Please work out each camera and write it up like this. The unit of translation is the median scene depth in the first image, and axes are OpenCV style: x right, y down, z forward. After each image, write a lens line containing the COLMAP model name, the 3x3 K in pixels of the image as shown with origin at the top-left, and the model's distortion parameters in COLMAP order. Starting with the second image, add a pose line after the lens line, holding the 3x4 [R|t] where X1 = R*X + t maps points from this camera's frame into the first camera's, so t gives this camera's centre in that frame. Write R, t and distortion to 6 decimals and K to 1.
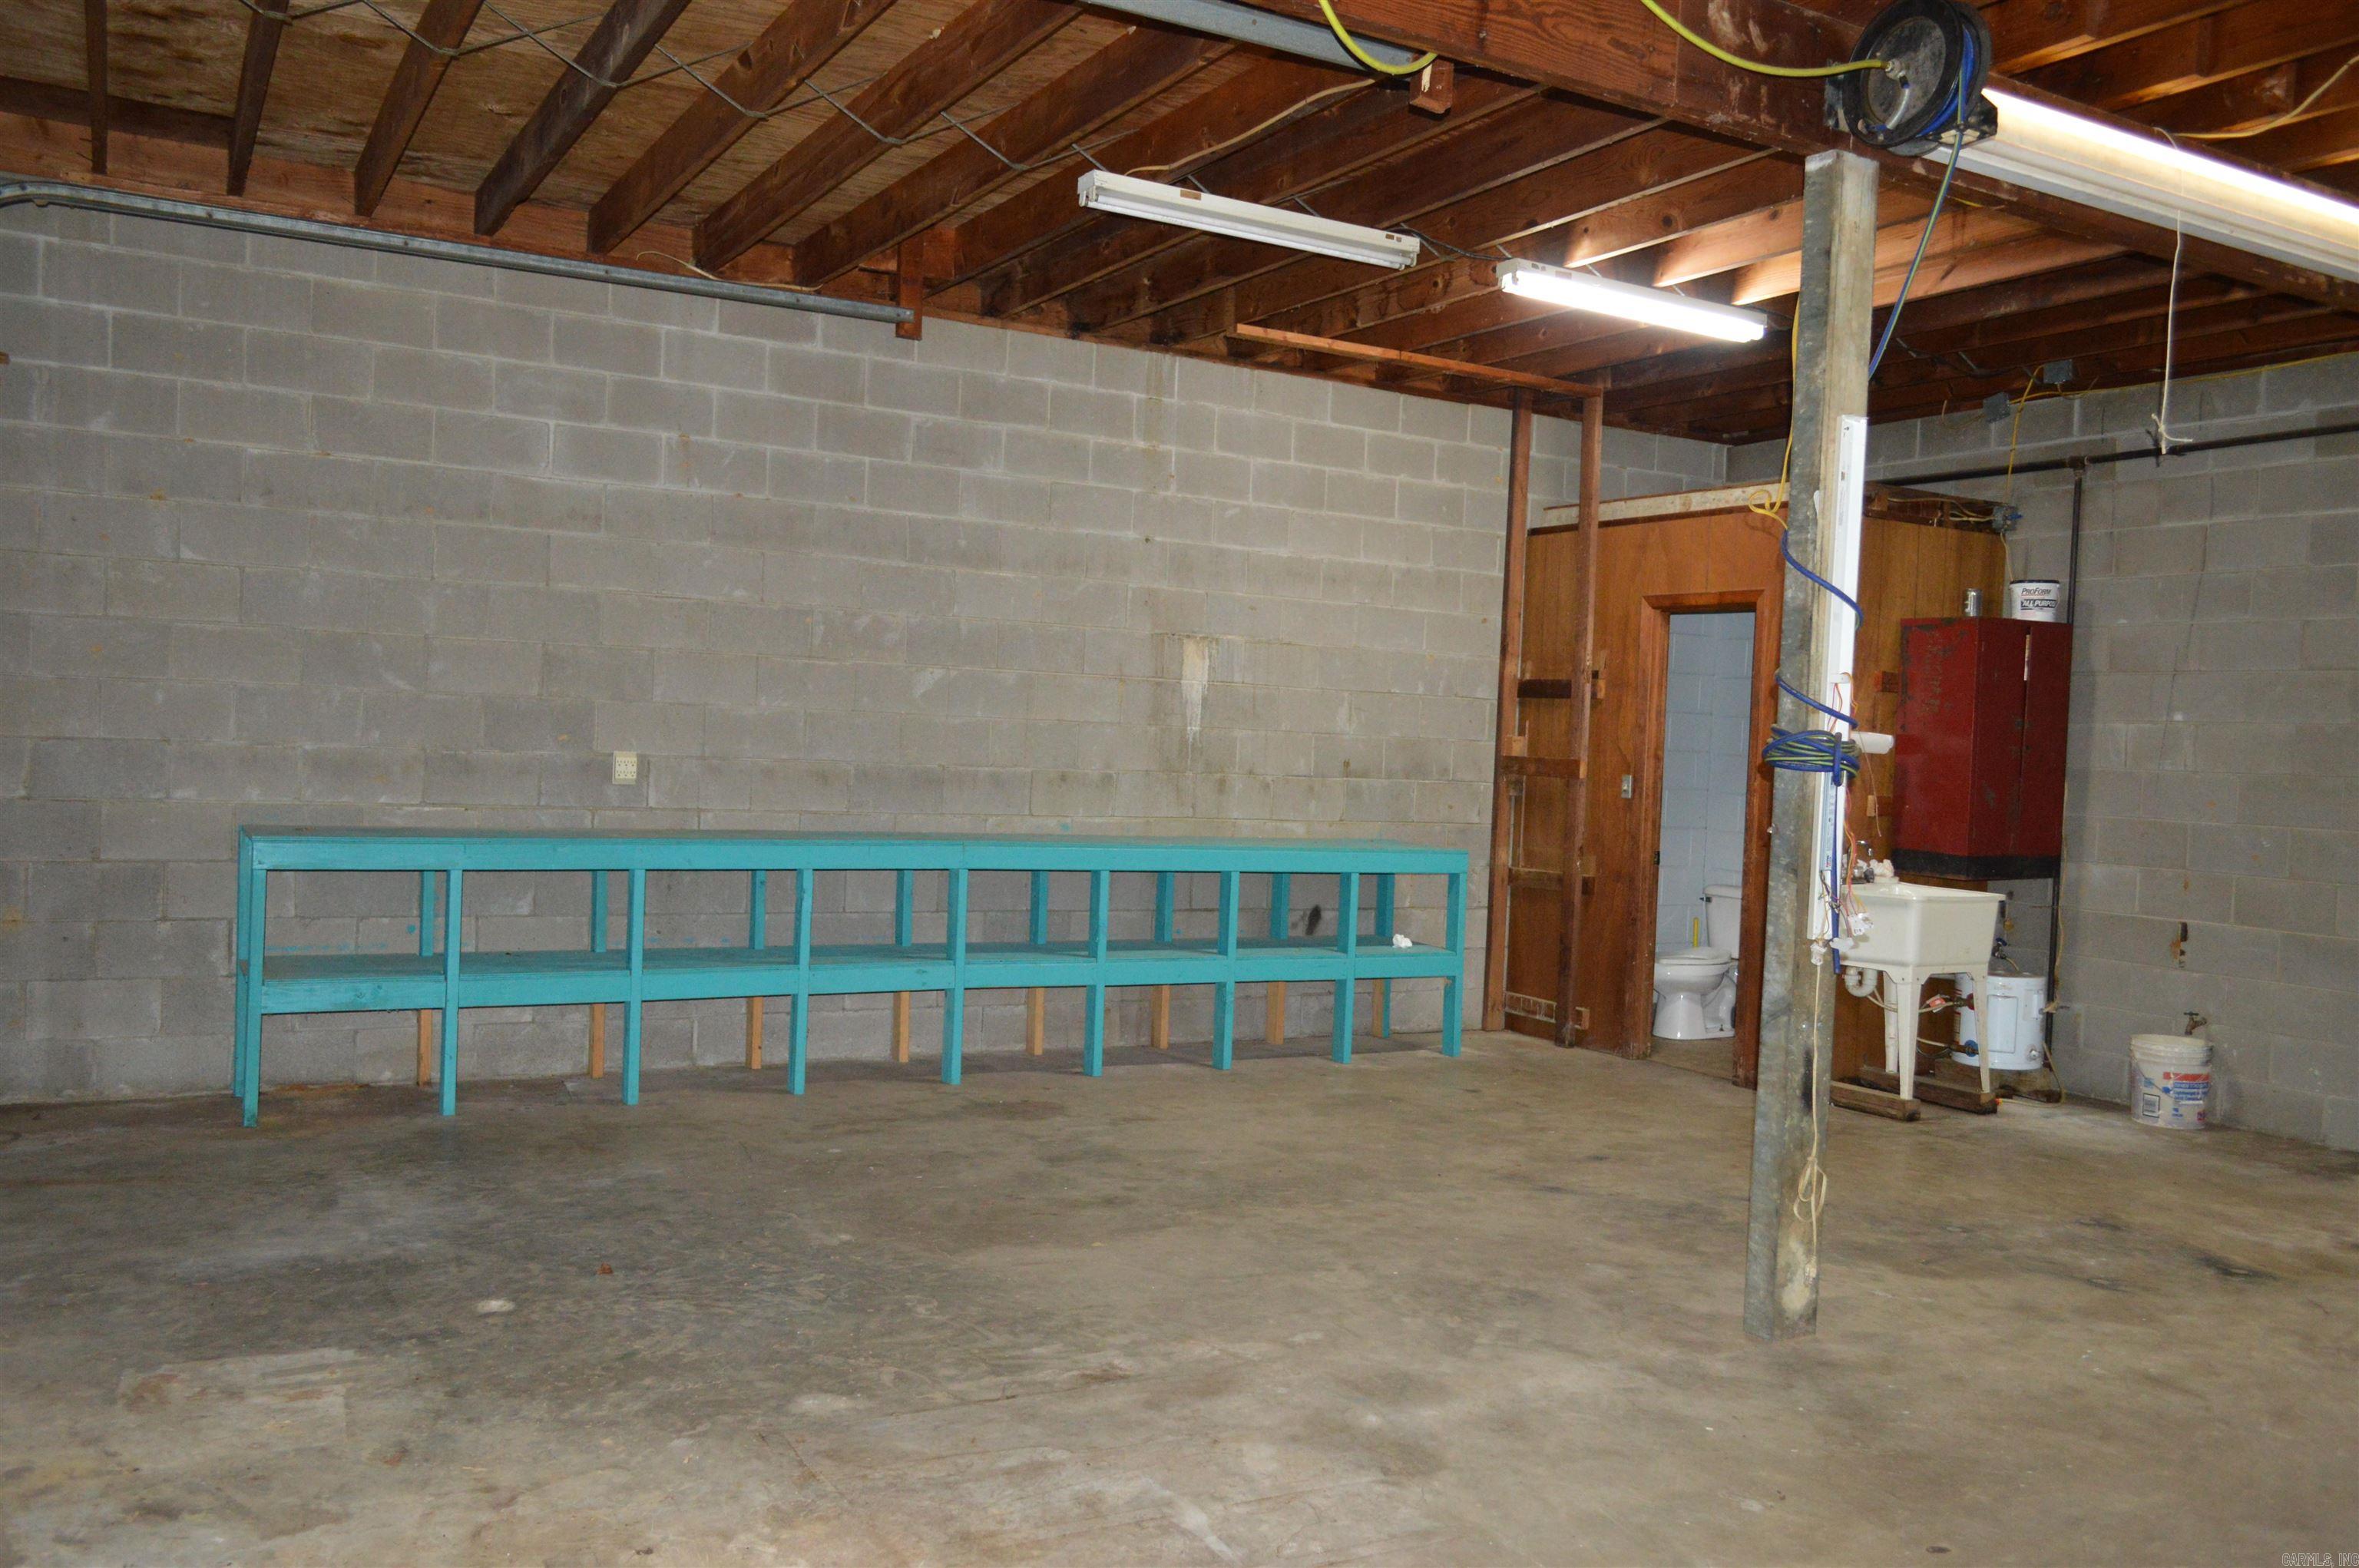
lens RADIAL K [[1872.7, 0, 1179.1], [0, 1872.7, 799.9], [0, 0, 1]] dist [-0.010577, 0.004545]
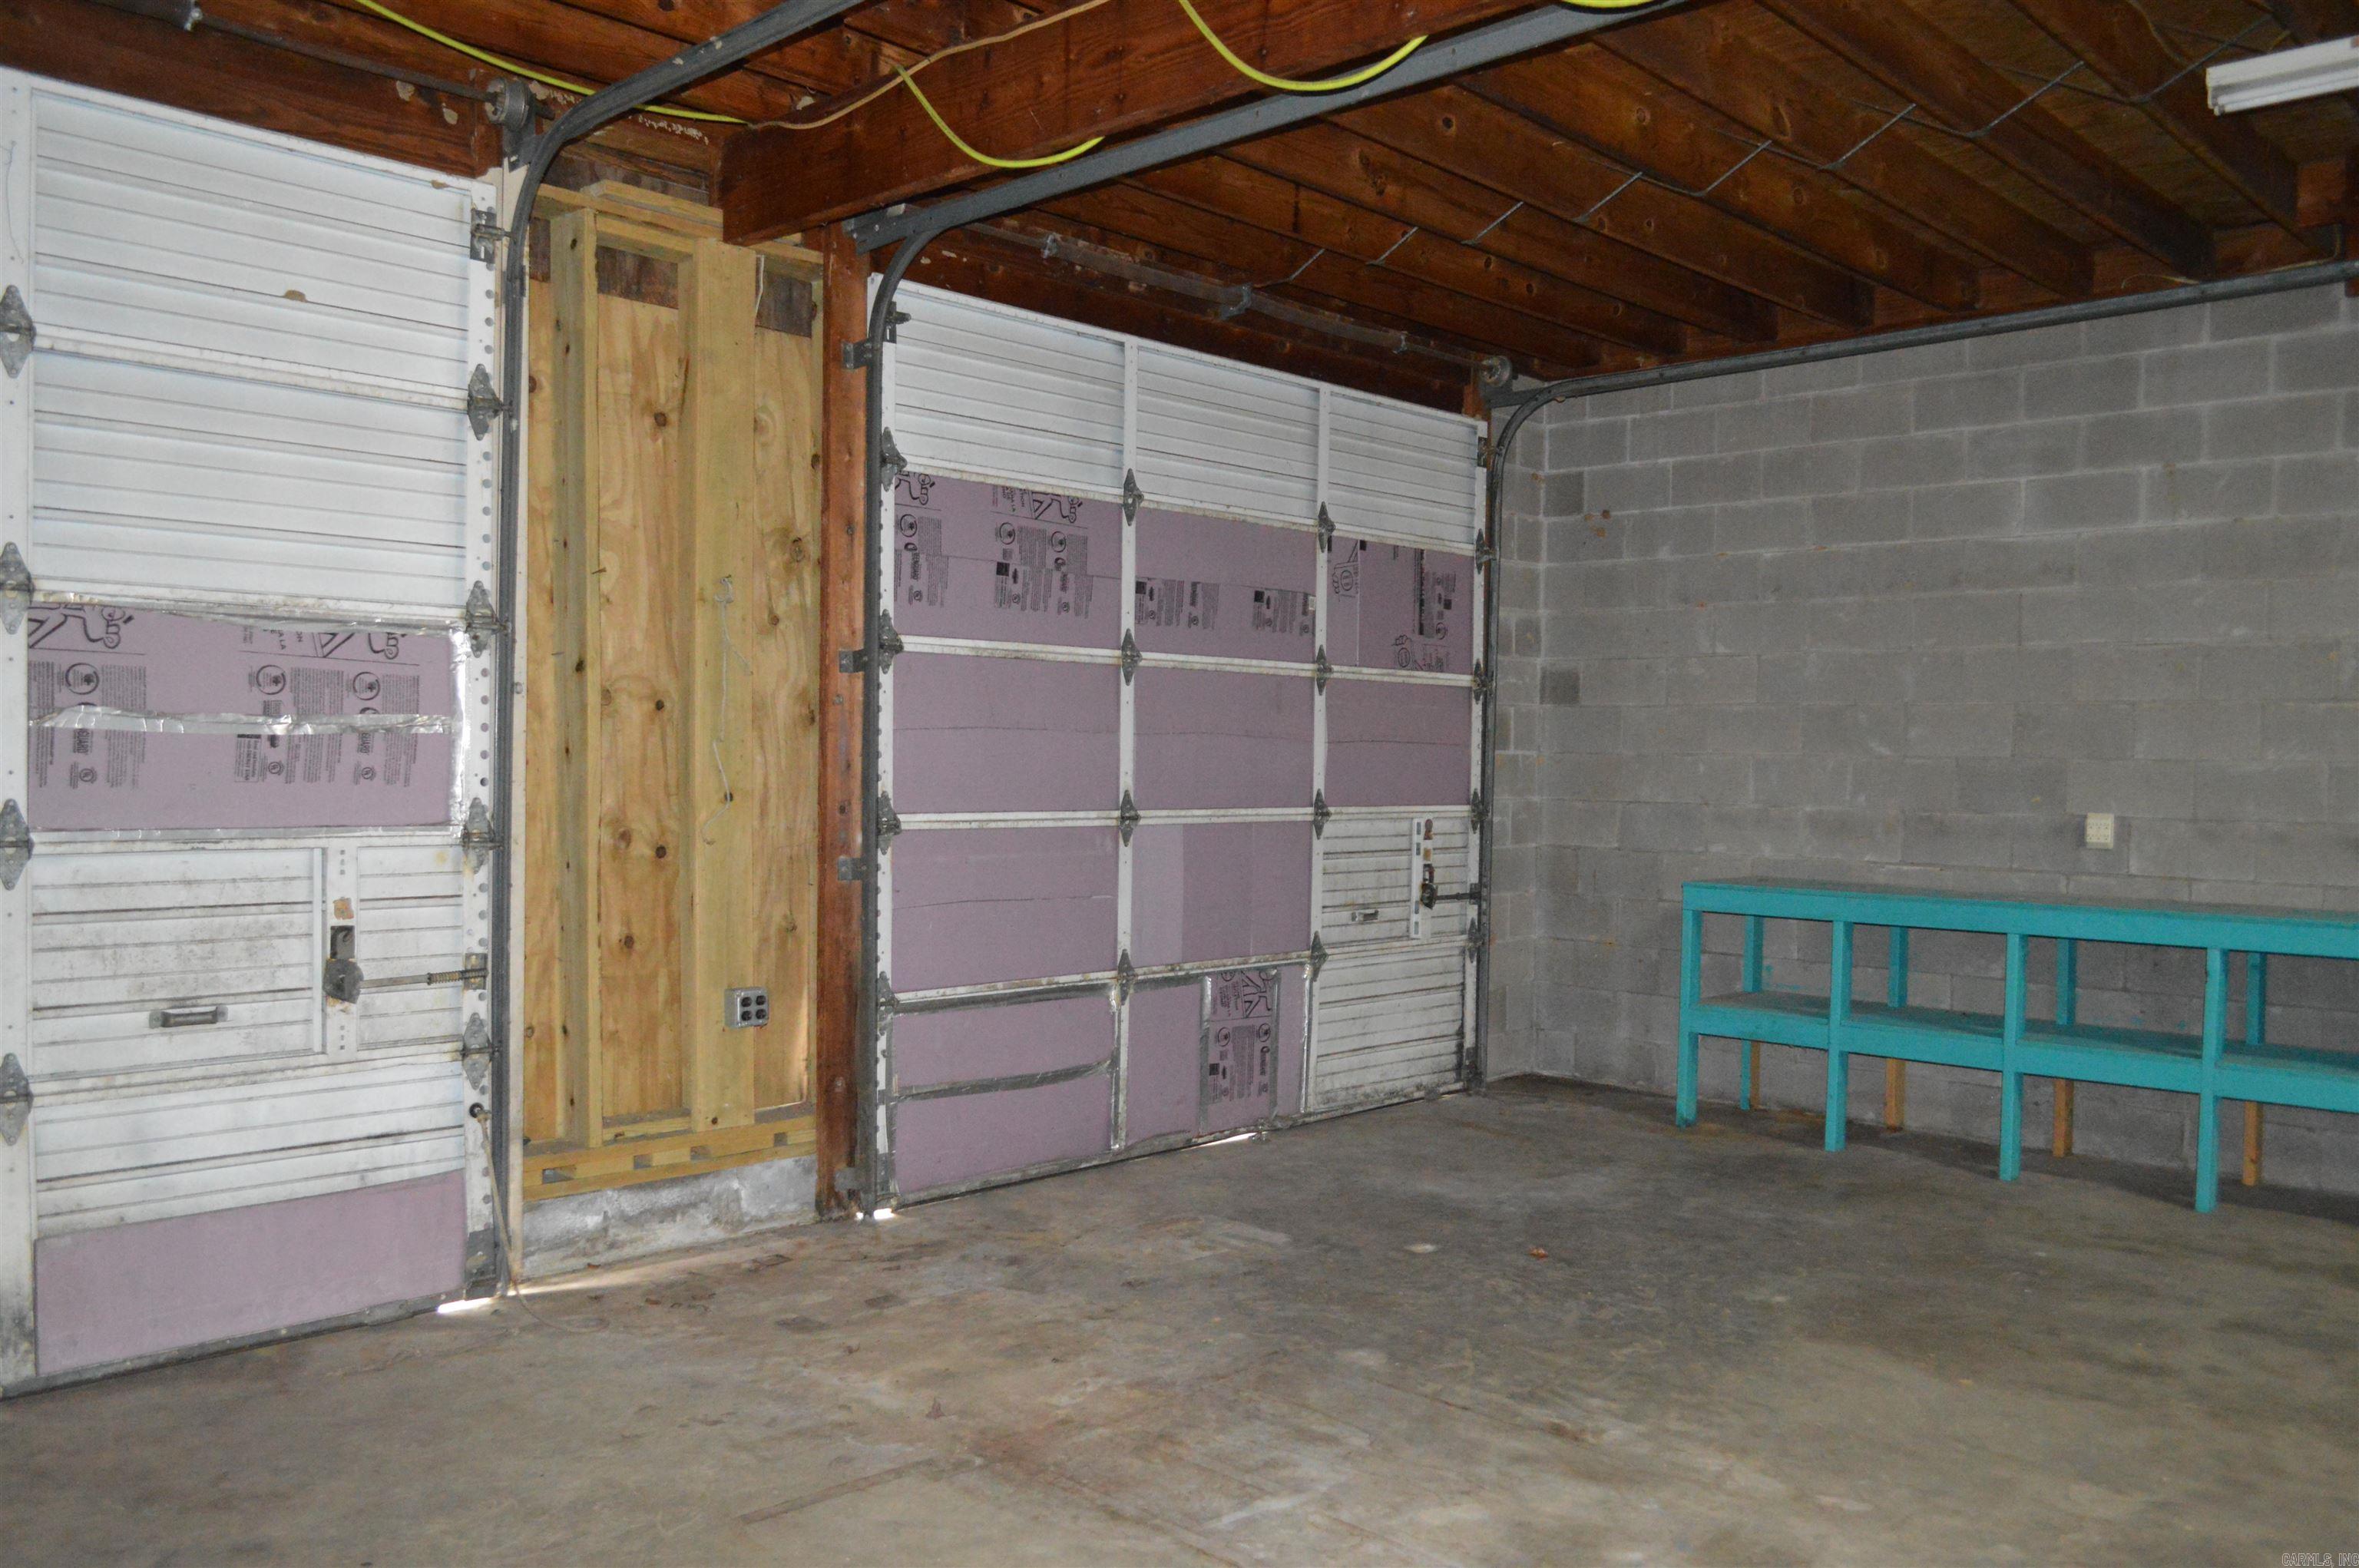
lens RADIAL K [[1872.7, 0, 1182.6], [0, 1872.7, 795.7], [0, 0, 1]] dist [-0.010577, 0.004545]
pose [[0.286368, -0.017094, -0.957967, 0.529490], [-0.037132, 0.998892, -0.028924, 0.010600], [0.957400, 0.043854, 0.285416, 0.333639]]
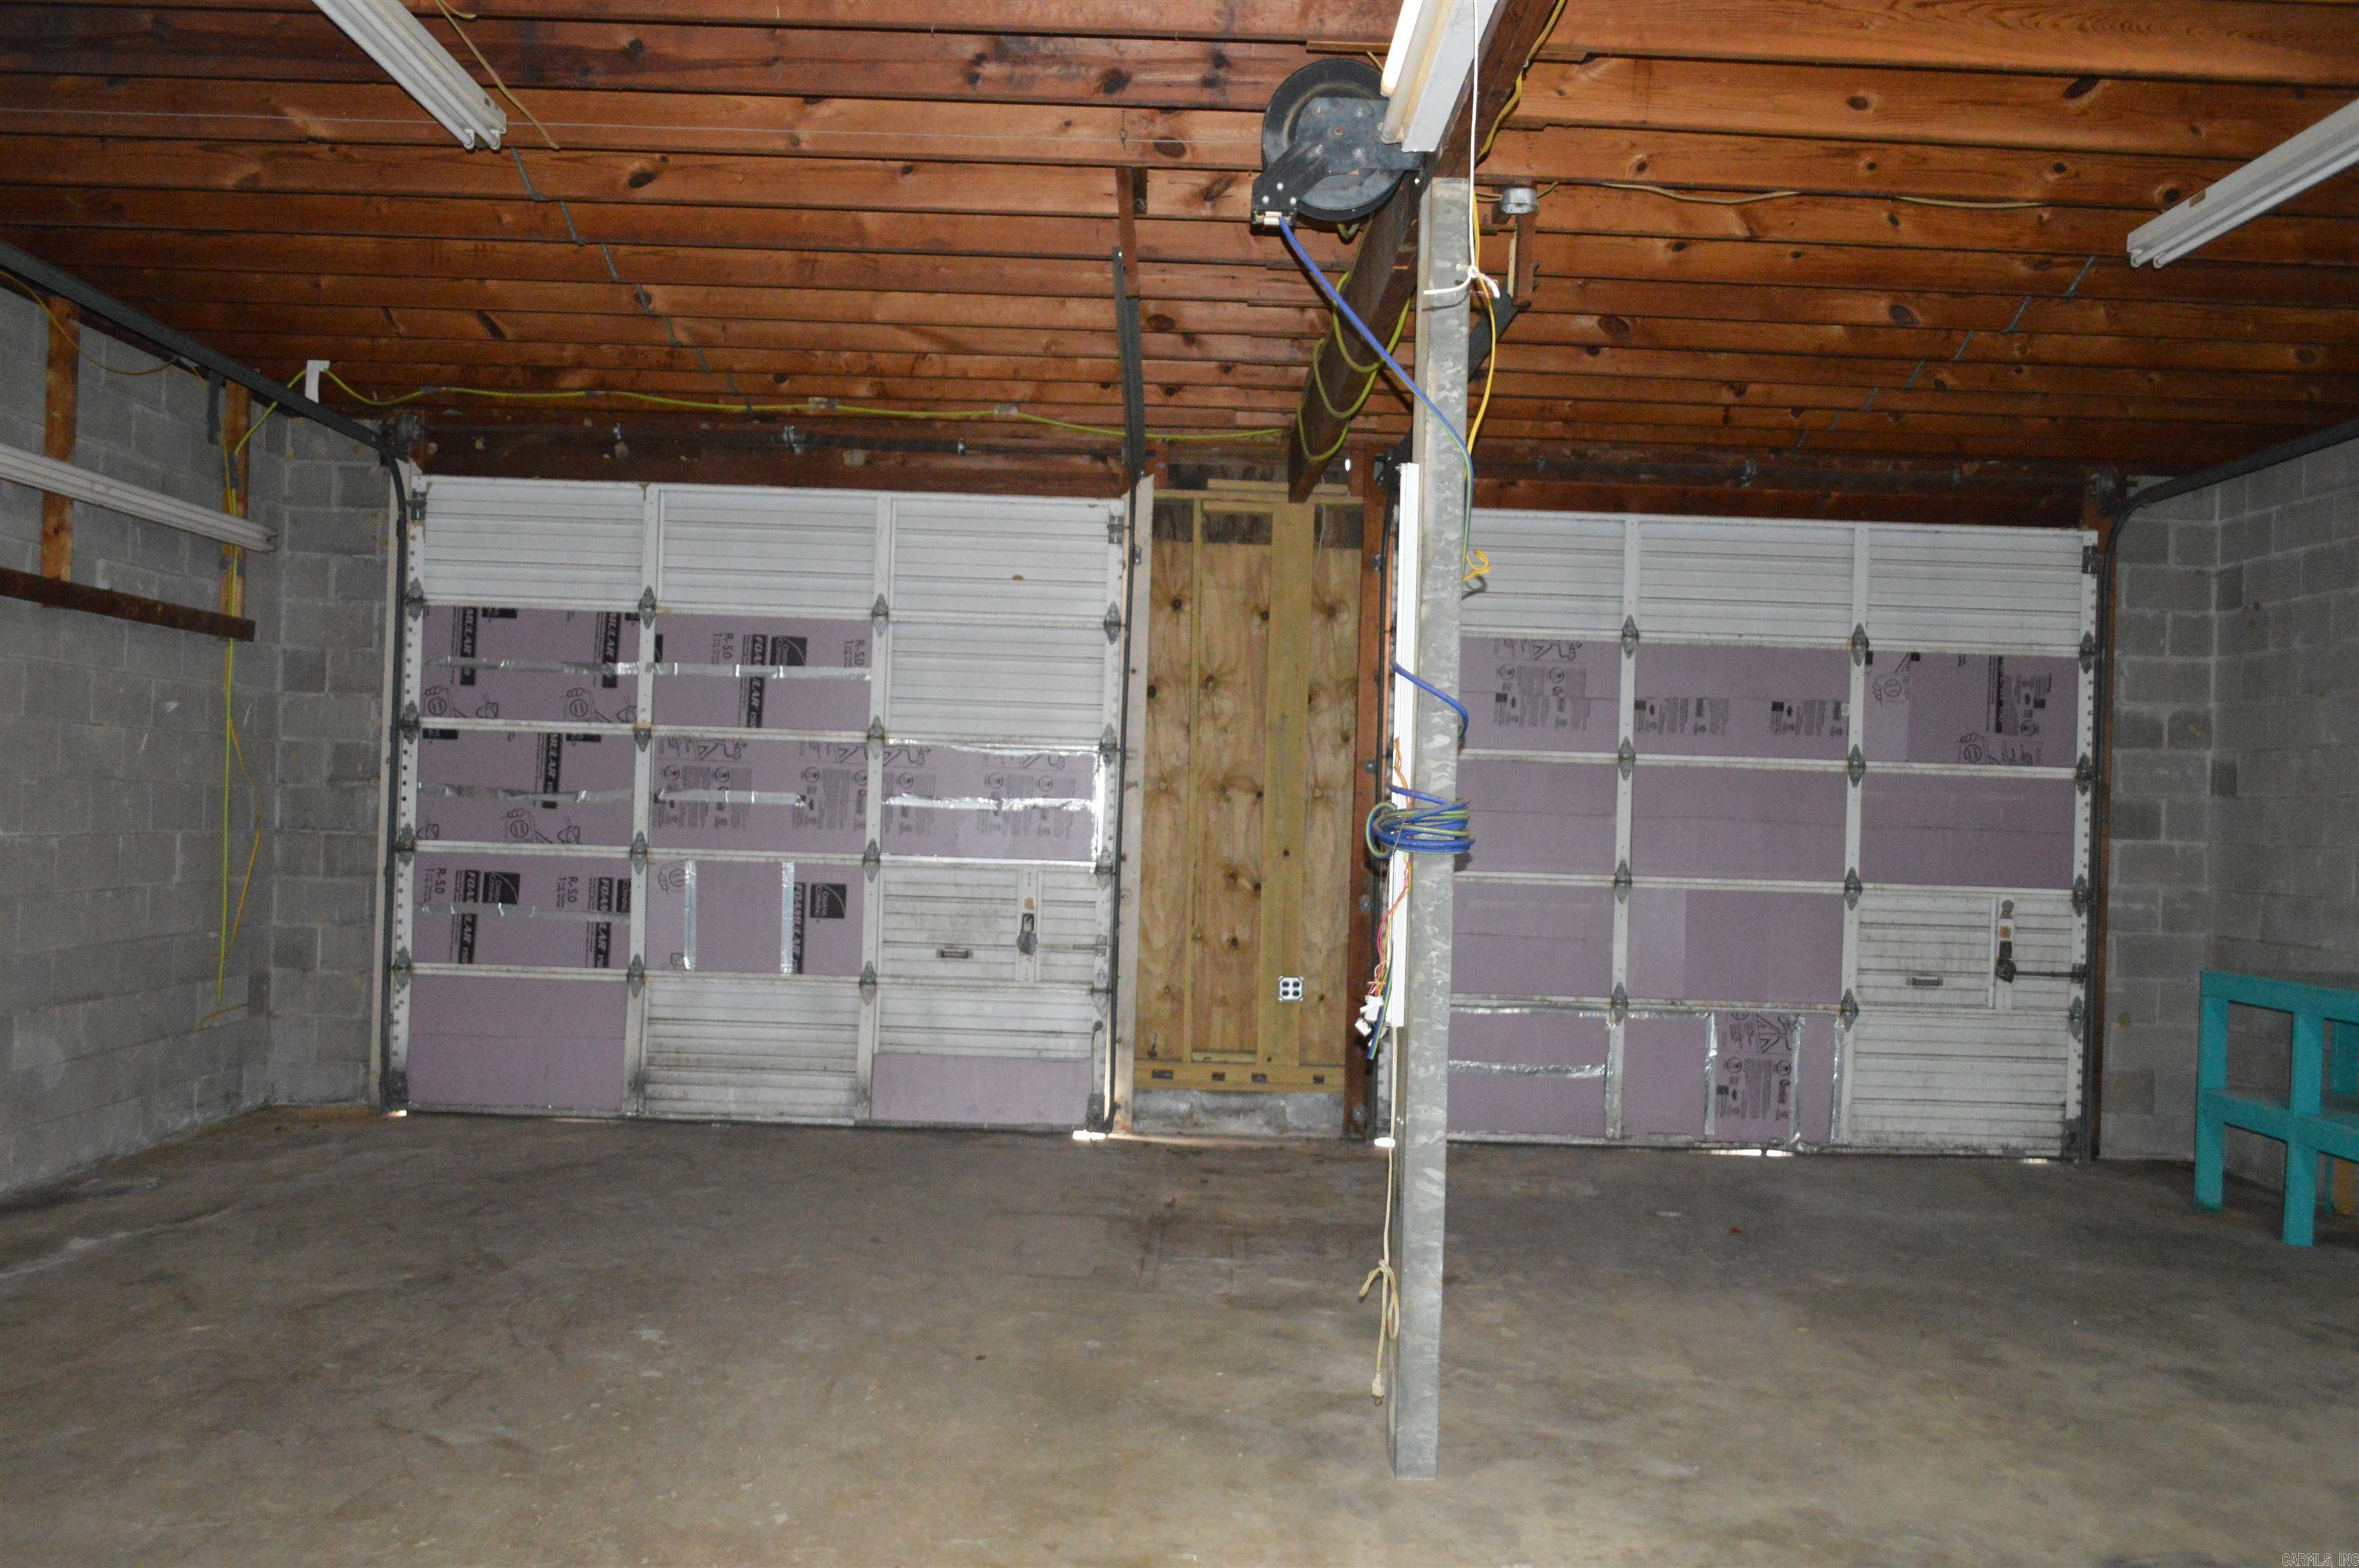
lens RADIAL K [[1872.7, 0, 1168.0], [0, 1872.7, 790.4], [0, 0, 1]] dist [-0.010577, 0.004545]
pose [[-0.487233, -0.066802, -0.870713, 0.857783], [-0.083141, 0.996089, -0.029897, -0.003448], [0.869306, 0.057825, -0.490881, 0.953992]]
